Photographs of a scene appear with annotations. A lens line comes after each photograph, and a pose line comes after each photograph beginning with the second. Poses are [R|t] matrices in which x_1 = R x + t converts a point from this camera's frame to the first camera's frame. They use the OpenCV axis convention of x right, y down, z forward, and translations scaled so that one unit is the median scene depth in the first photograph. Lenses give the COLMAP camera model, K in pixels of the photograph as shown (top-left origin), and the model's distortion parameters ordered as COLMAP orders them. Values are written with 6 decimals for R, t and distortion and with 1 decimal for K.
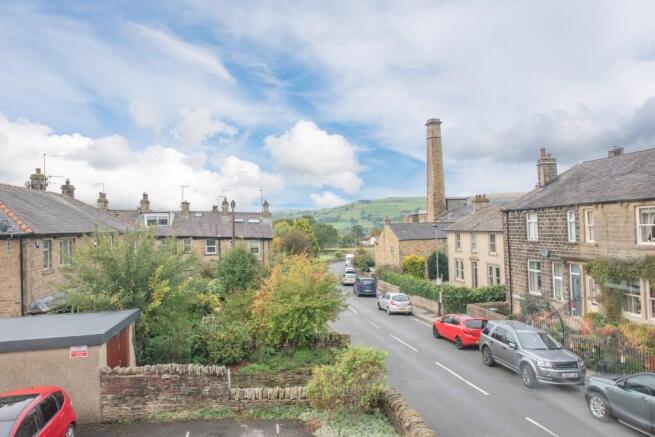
lens RADIAL K [[434.3, 0, 325.1], [0, 434.3, 221.7], [0, 0, 1]] dist [-0.006114, -0.000648]
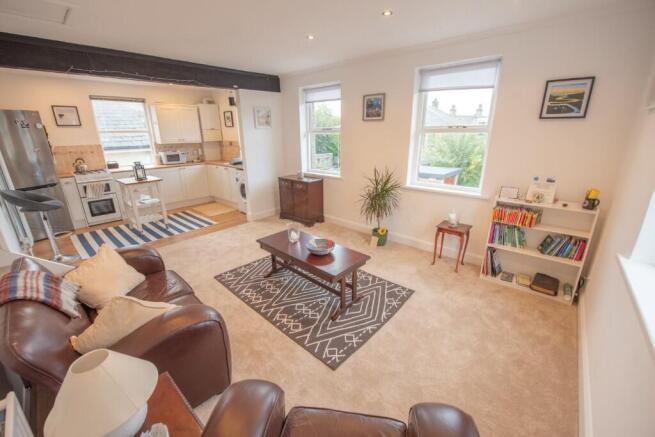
lens RADIAL K [[267.9, 0, 326.5], [0, 267.9, 217.6], [0, 0, 1]] dist [-0.003448, -0.000229]
pose [[0.630313, 0.256946, -0.732588, 0.122946], [-0.001965, 0.944166, 0.329463, 0.013344], [0.776339, -0.206225, 0.595625, -0.235769]]
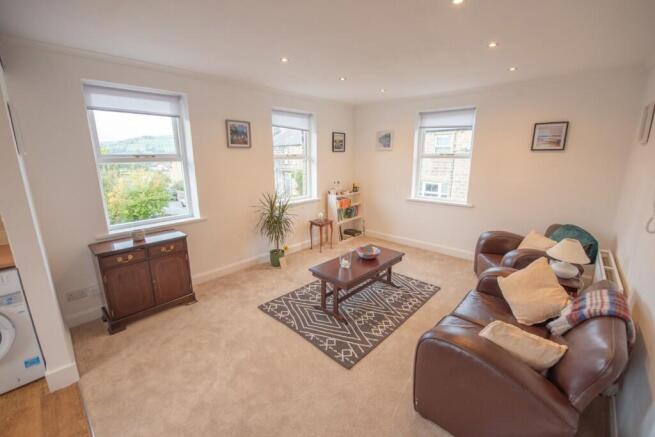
lens RADIAL K [[267.9, 0, 329.4], [0, 267.9, 215.1], [0, 0, 1]] dist [-0.003448, -0.000229]
pose [[0.783073, -0.117801, 0.610671, -0.146264], [-0.019948, 0.976635, 0.213976, 0.015905], [-0.621610, -0.179740, 0.762427, -0.274483]]
